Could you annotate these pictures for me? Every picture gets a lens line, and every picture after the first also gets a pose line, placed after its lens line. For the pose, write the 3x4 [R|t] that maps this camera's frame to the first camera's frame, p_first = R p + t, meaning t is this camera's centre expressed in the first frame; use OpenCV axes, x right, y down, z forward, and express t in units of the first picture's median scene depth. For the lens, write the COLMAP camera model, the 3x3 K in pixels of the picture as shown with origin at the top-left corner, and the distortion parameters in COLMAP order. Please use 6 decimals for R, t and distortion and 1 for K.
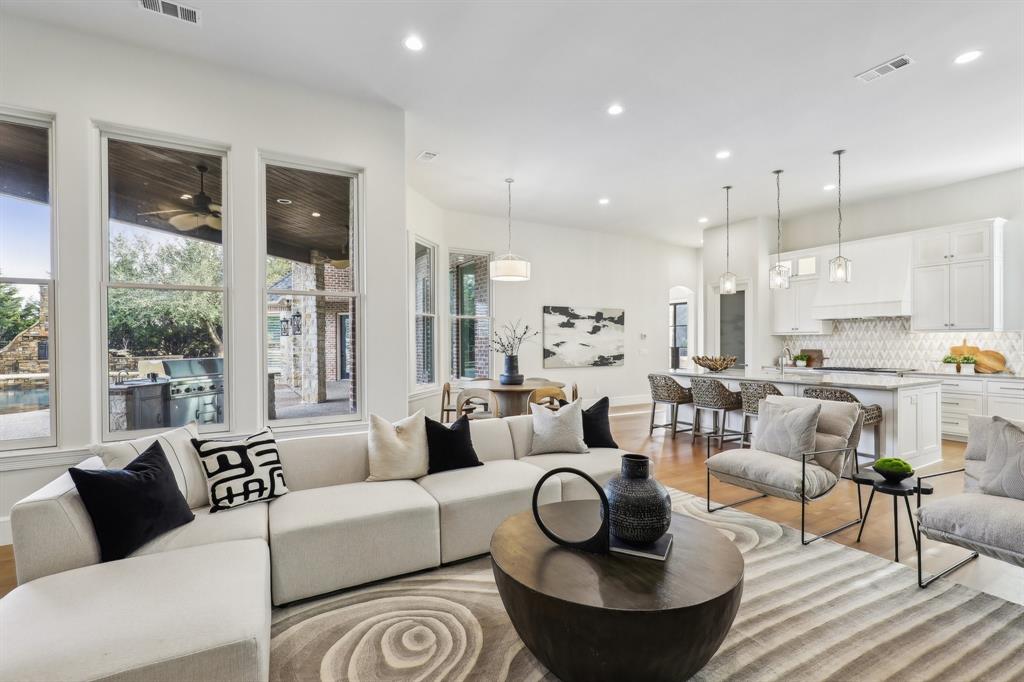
lens RADIAL K [[473.6, 0, 509.9], [0, 473.6, 345.5], [0, 0, 1]] dist [-0.005306, 0.003817]
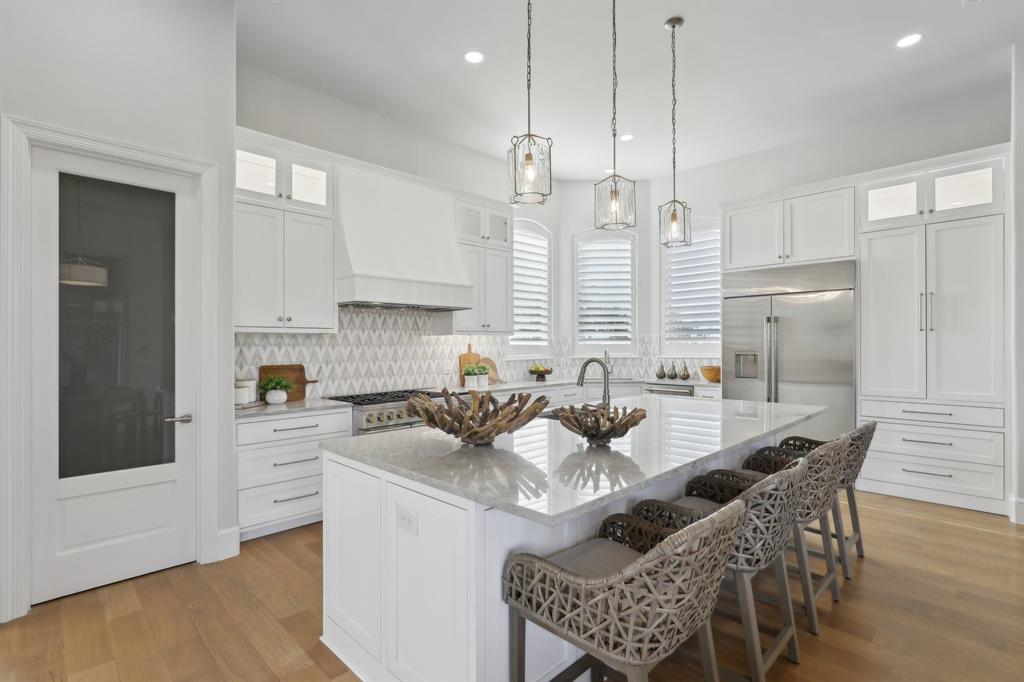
lens RADIAL K [[498.2, 0, 514.2], [0, 498.2, 339.1], [0, 0, 1]] dist [0.031115, 0.000767]
pose [[-0.284491, 0.018343, 0.958503, 0.119114], [0.012989, 0.999799, -0.015279, -0.007712], [-0.958591, 0.008103, -0.284672, 1.119957]]
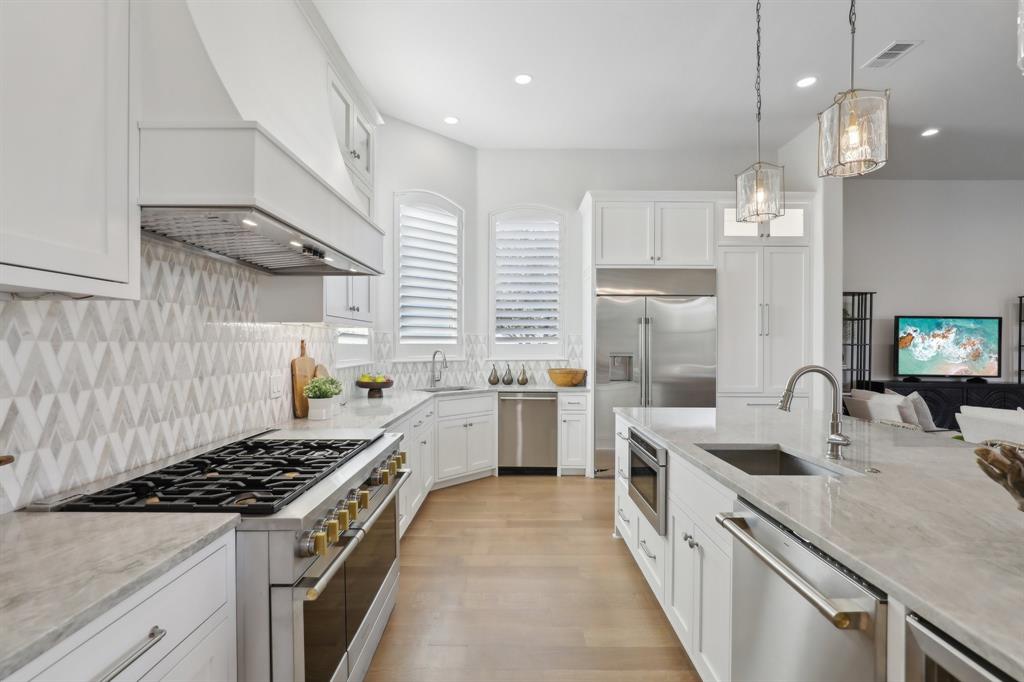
lens RADIAL K [[473.6, 0, 506.2], [0, 473.6, 347.0], [0, 0, 1]] dist [-0.005306, 0.003817]
pose [[-0.870584, -0.001035, 0.492019, 0.548700], [0.002563, 0.999975, 0.006638, -0.009594], [-0.492014, 0.007041, -0.870559, 1.240116]]
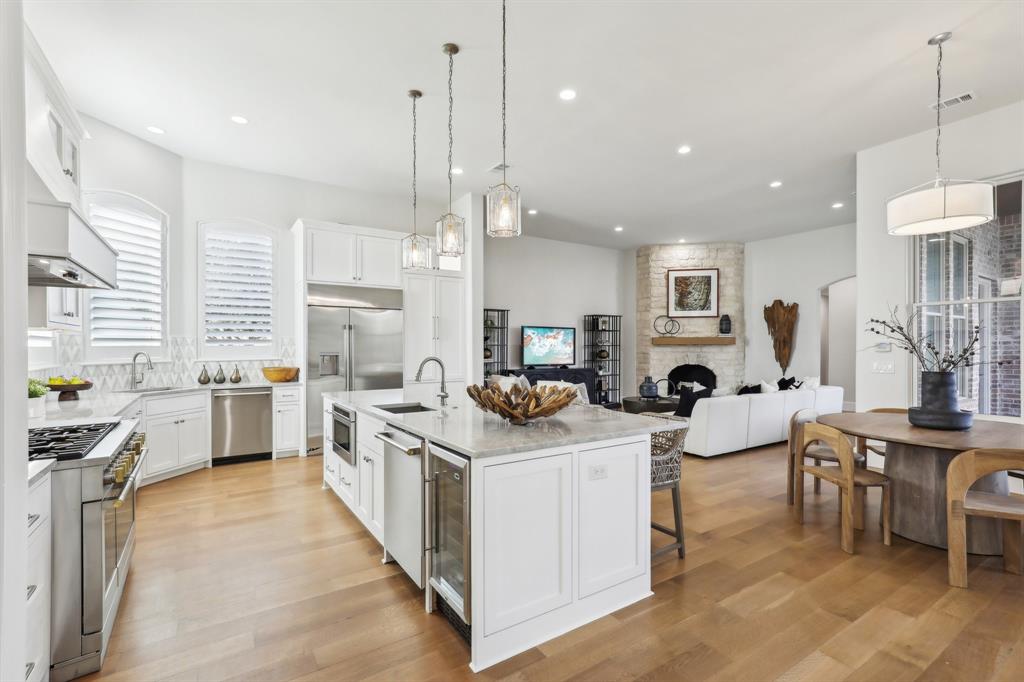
lens RADIAL K [[473.6, 0, 519.8], [0, 473.6, 346.2], [0, 0, 1]] dist [-0.005306, 0.003817]
pose [[-0.995439, 0.005902, -0.095213, 0.481828], [0.005381, 0.999969, 0.005731, -0.010513], [0.095244, 0.005192, -0.995440, 1.438538]]
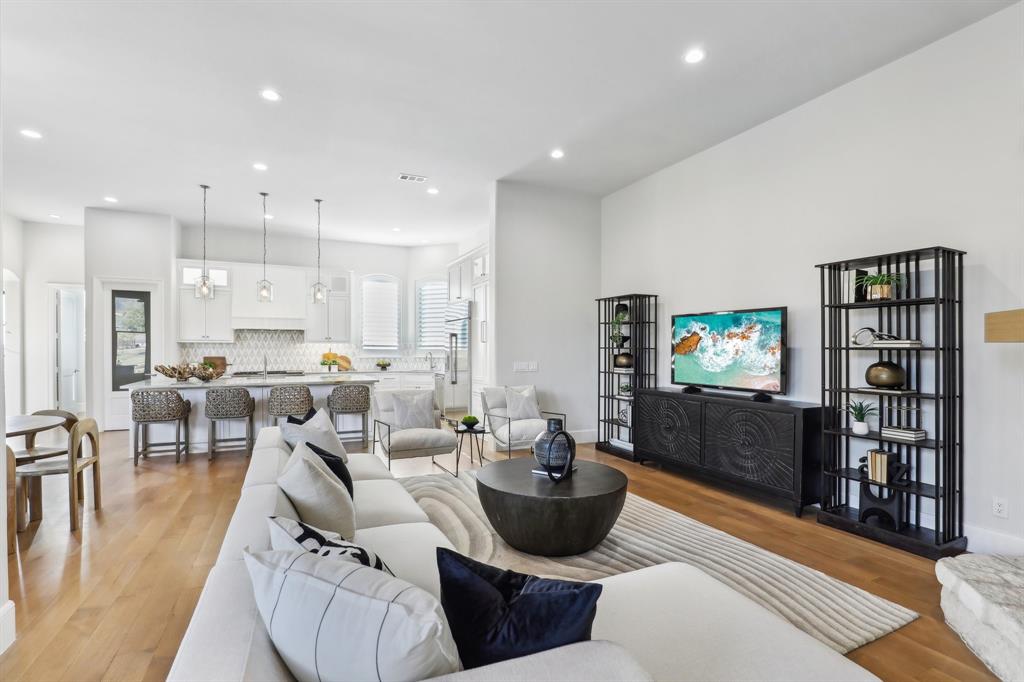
lens RADIAL K [[473.6, 0, 510.9], [0, 473.6, 348.7], [0, 0, 1]] dist [-0.005306, 0.003817]
pose [[0.062860, 0.004954, 0.998010, -0.452480], [0.003281, 0.999981, -0.005170, -0.002265], [-0.998017, 0.003599, 0.062842, 0.333288]]
